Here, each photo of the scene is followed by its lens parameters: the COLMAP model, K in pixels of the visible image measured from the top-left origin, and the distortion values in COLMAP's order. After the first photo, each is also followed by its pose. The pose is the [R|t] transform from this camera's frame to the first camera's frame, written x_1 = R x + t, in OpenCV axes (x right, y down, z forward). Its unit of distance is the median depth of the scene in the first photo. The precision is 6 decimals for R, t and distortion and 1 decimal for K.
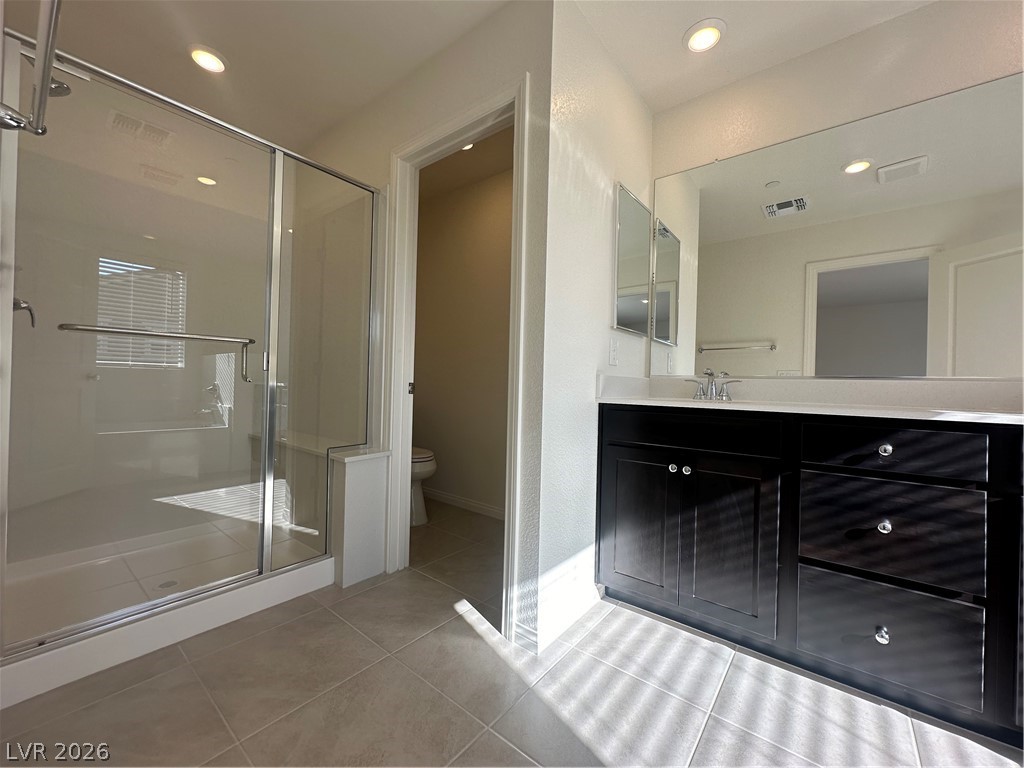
lens RADIAL K [[408.5, 0, 510.9], [0, 408.5, 385.3], [0, 0, 1]] dist [-0.001268, -0.000191]
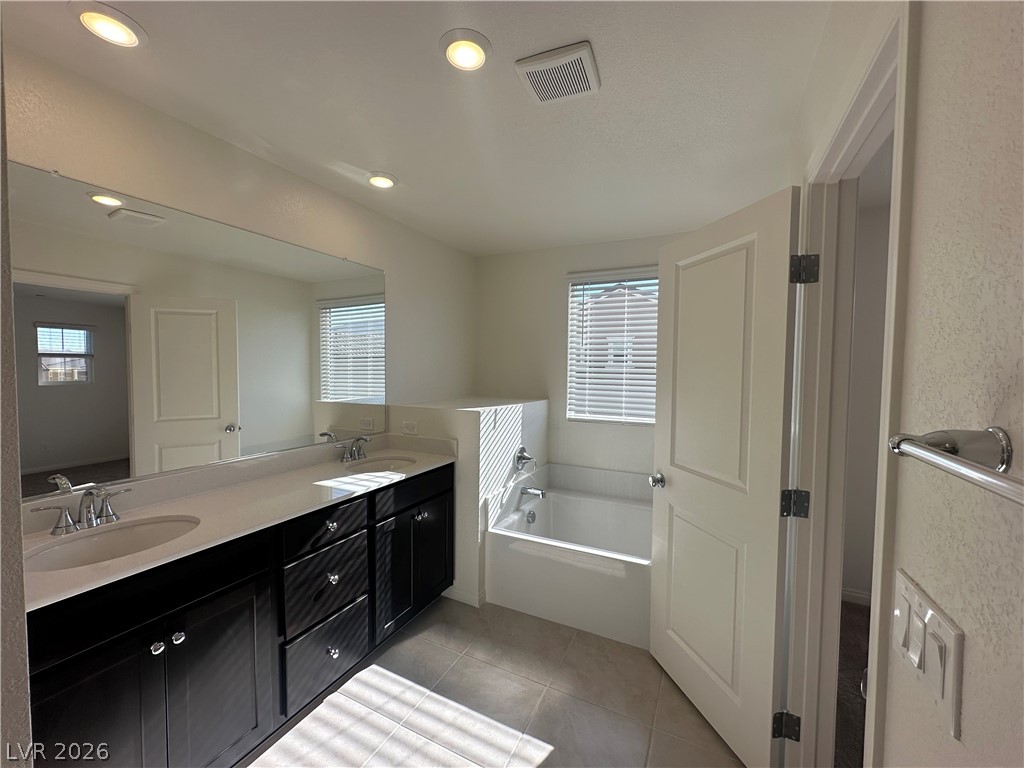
lens RADIAL K [[419.8, 0, 512.0], [0, 419.8, 384.0], [0, 0, 1]] dist [-0.001467, -0.000206]
pose [[-0.218731, -0.073229, 0.973034, -0.450159], [-0.011933, 0.997306, 0.072373, -0.337355], [-0.975712, 0.004219, -0.219015, 0.534048]]
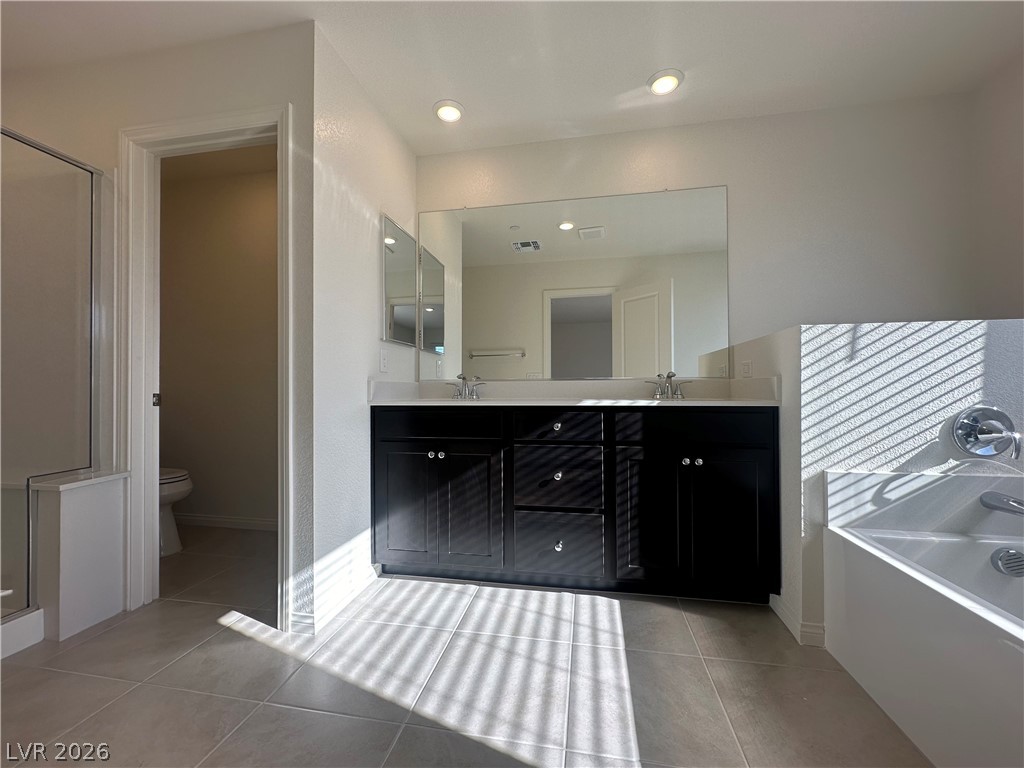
lens RADIAL K [[412.0, 0, 512.4], [0, 412.0, 385.1], [0, 0, 1]] dist [0.002003, -0.000044]
pose [[0.882903, -0.026269, 0.468820, 0.030273], [0.029925, 0.999552, -0.000349, -0.001668], [-0.468601, 0.014337, 0.883294, -0.232586]]
